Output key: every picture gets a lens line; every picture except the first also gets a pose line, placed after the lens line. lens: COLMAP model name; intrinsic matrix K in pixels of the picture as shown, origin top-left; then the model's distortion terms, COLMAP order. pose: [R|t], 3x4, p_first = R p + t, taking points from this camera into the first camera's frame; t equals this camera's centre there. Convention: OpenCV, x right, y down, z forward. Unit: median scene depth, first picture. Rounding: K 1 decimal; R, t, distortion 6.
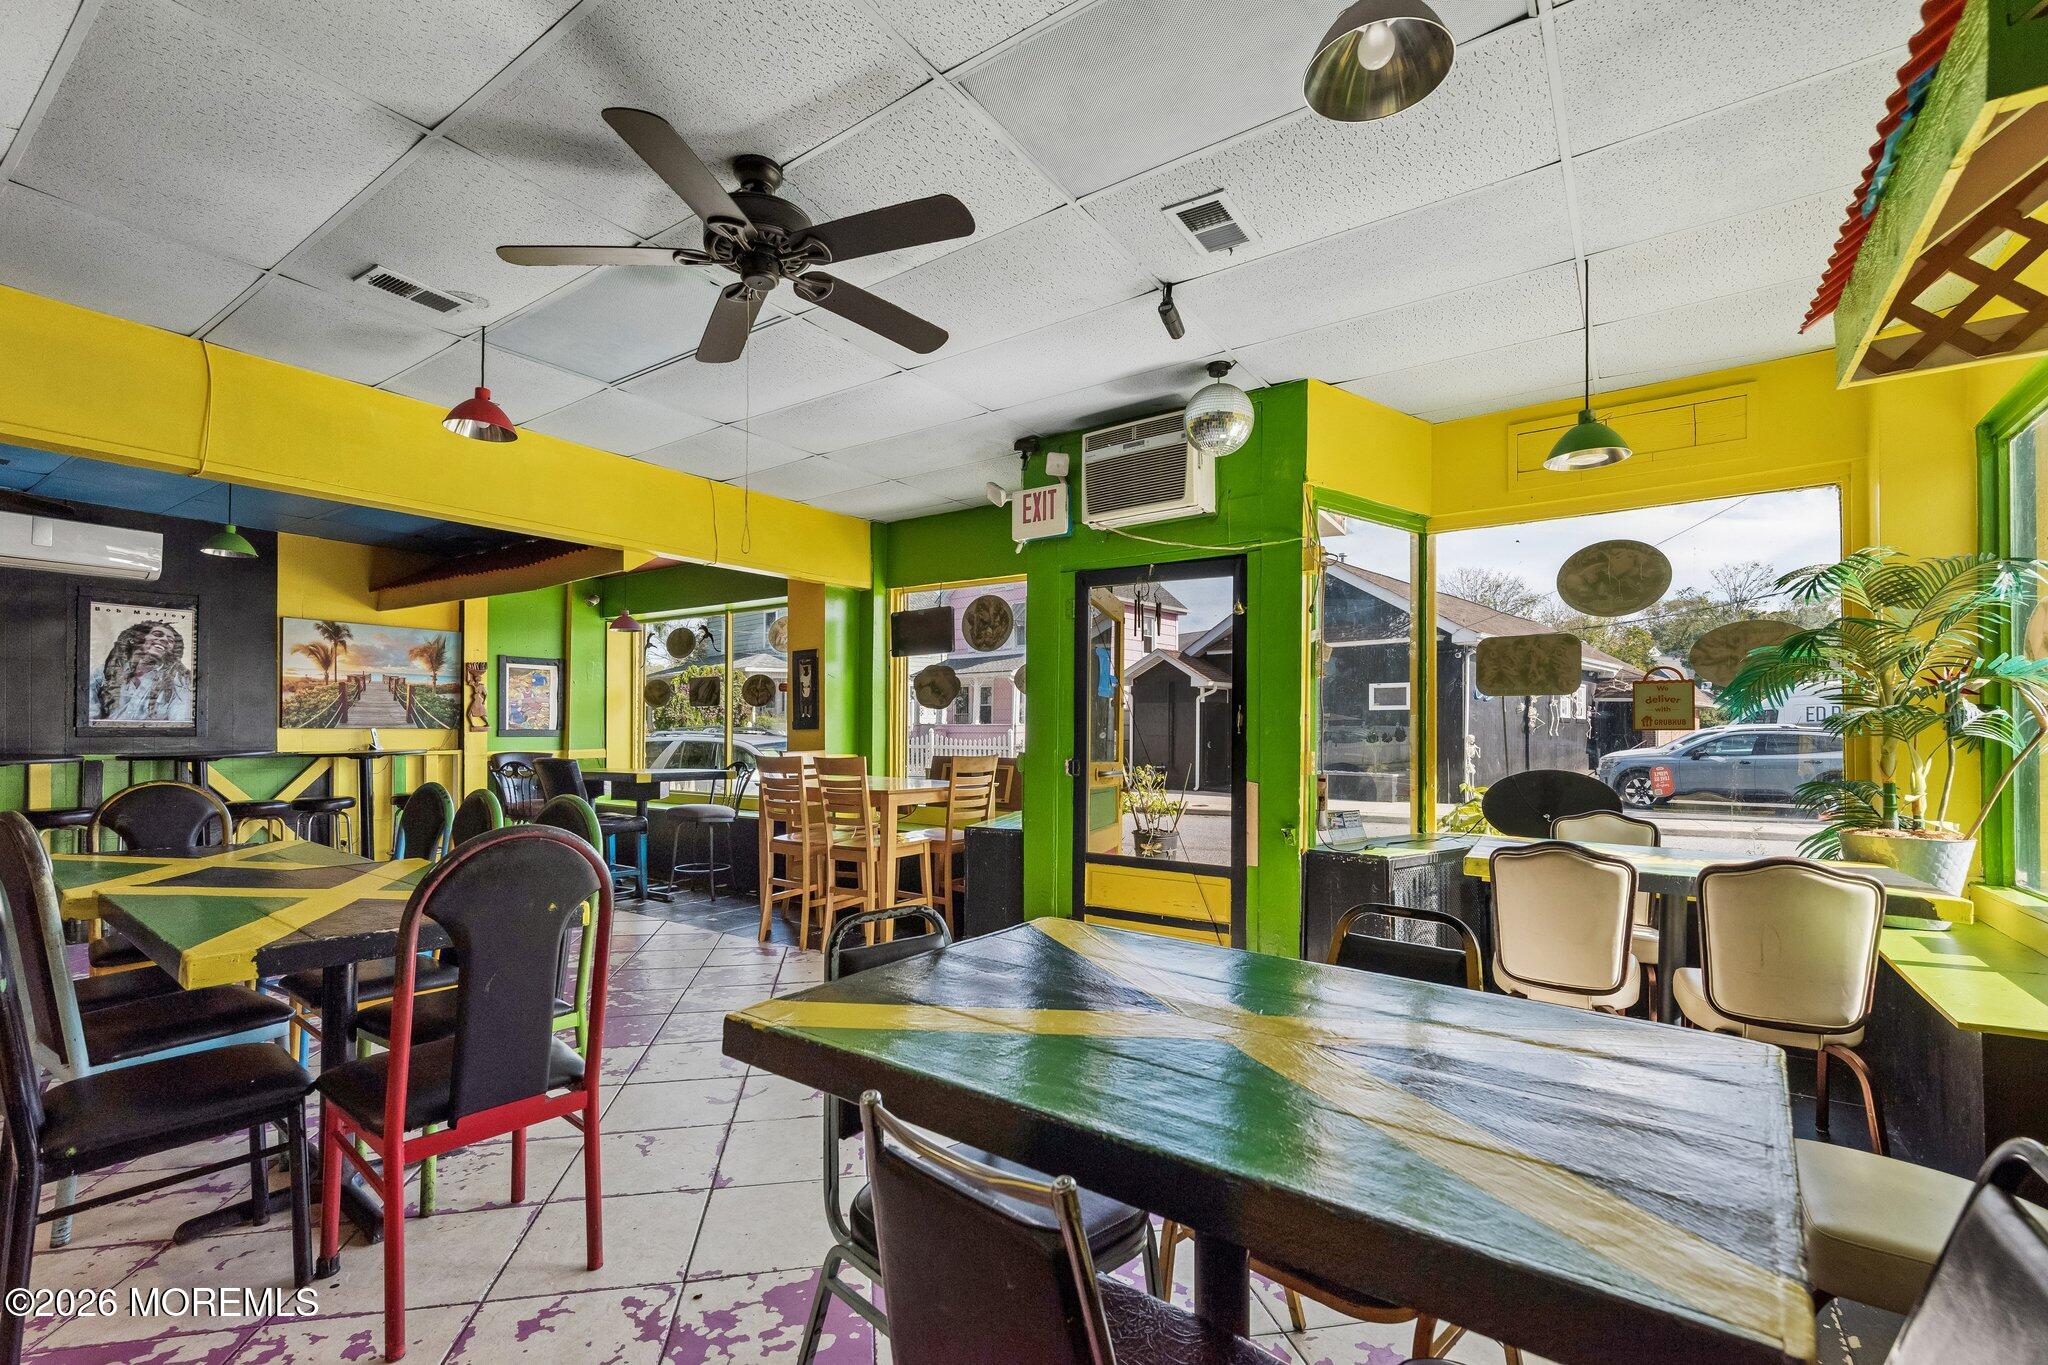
lens RADIAL K [[906.5, 0, 1011.1], [0, 906.5, 739.0], [0, 0, 1]] dist [0.000752, 0.000320]
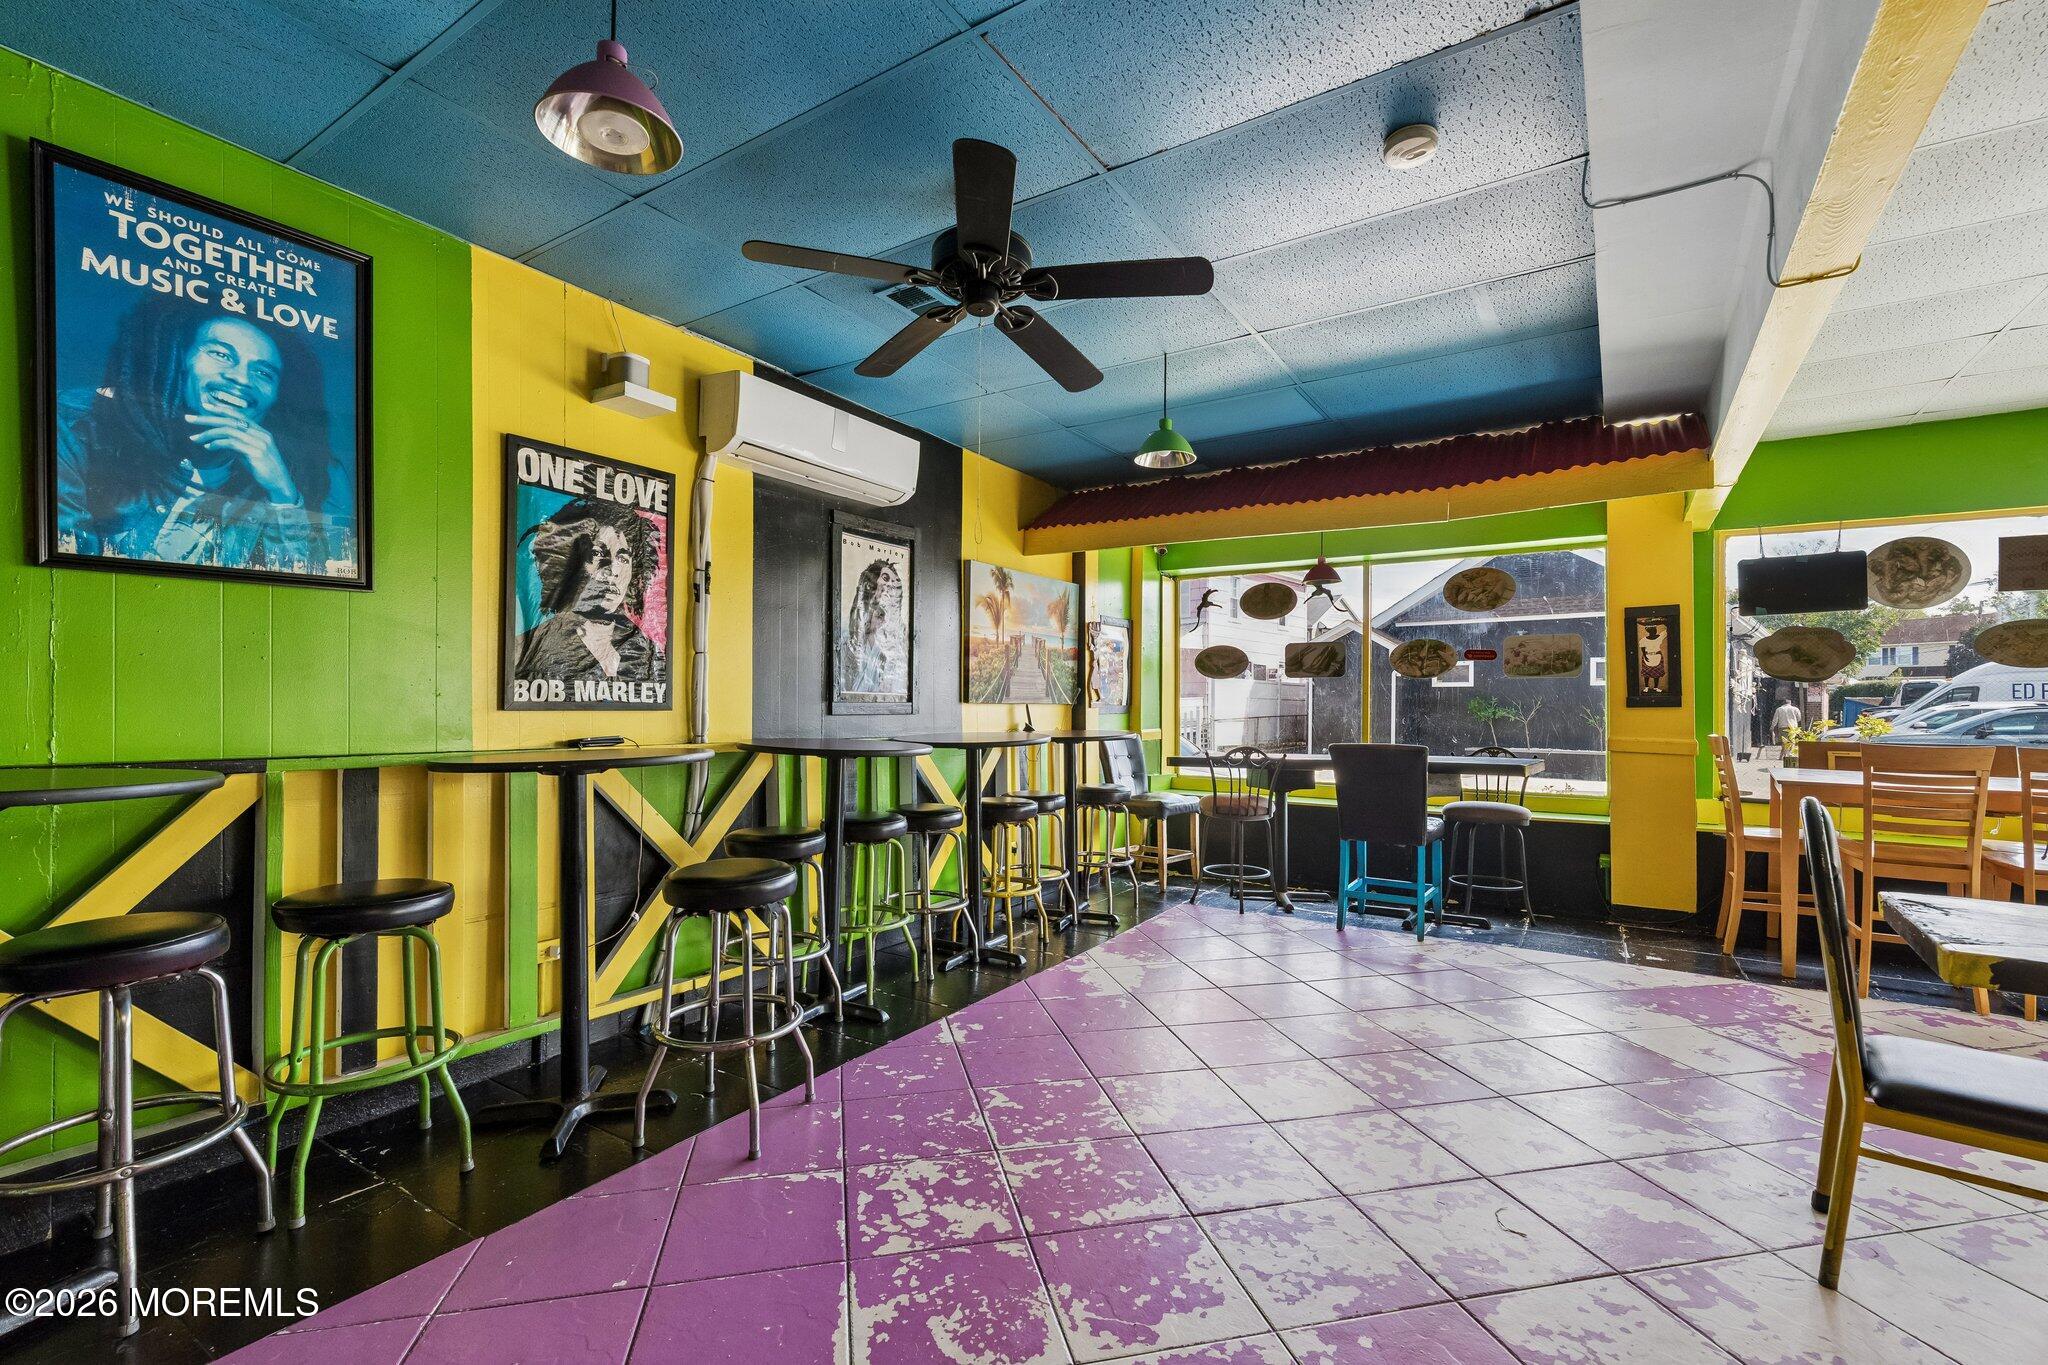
lens RADIAL K [[882.5, 0, 1022.4], [0, 882.5, 696.6], [0, 0, 1]] dist [0.002251, 0.000449]
pose [[0.999361, 0.003506, 0.035564, -0.800643], [-0.002872, 0.999836, -0.017884, -0.004430], [-0.035620, 0.017770, 0.999207, 0.253747]]
